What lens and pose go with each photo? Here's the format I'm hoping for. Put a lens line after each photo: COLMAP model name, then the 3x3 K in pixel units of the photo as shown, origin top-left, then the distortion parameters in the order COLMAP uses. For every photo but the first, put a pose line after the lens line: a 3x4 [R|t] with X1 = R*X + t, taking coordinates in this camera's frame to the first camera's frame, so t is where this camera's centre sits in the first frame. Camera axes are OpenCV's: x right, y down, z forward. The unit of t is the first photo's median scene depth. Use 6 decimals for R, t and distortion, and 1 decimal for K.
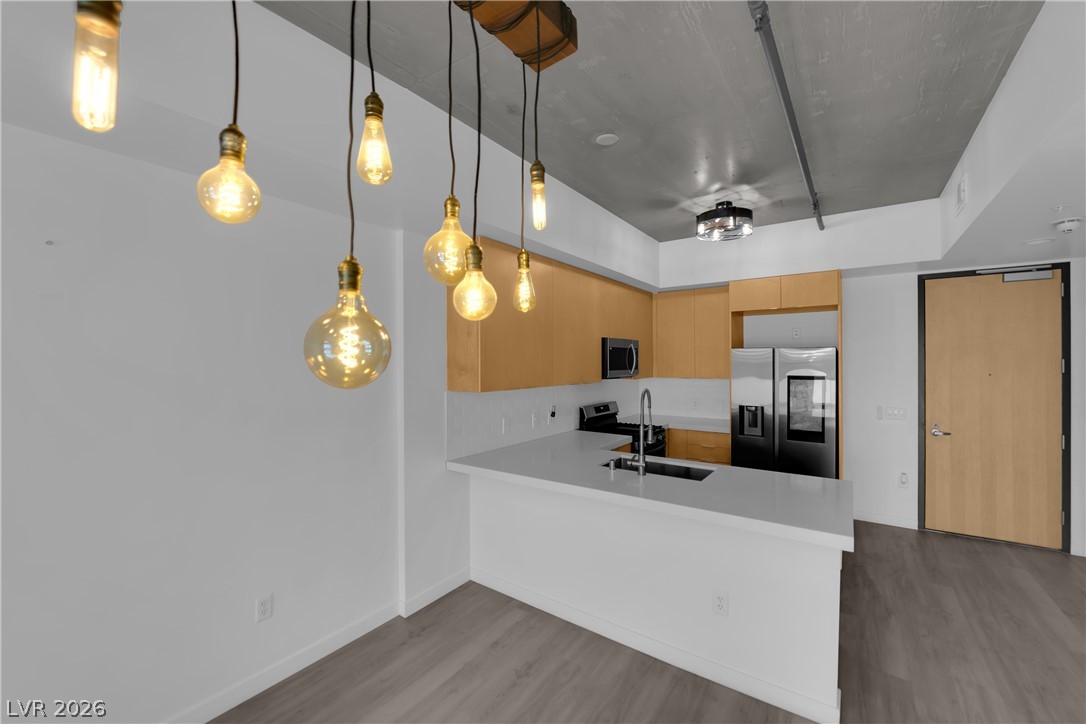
lens RADIAL K [[438.1, 0, 542.6], [0, 438.1, 363.2], [0, 0, 1]] dist [-0.010610, -0.002678]
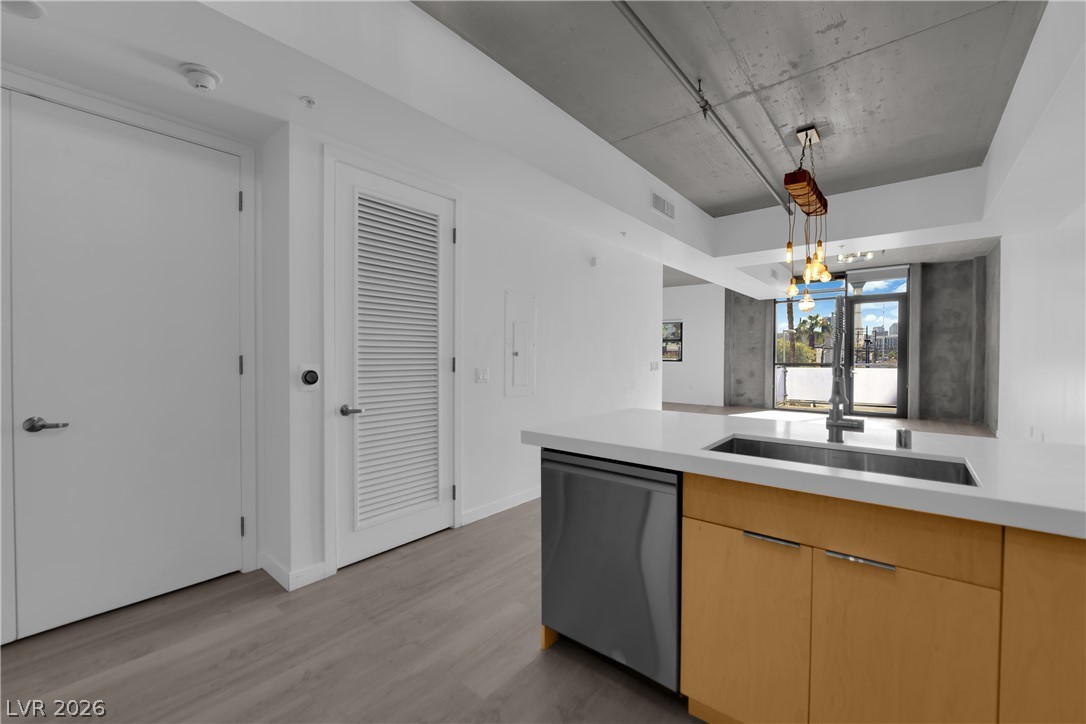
lens RADIAL K [[438.1, 0, 544.1], [0, 438.1, 362.0], [0, 0, 1]] dist [-0.010610, -0.002678]
pose [[-0.997107, 0.001377, 0.076004, 0.400513], [0.002953, 0.999783, 0.020630, 0.091601], [-0.075959, 0.020795, -0.996894, 1.127987]]
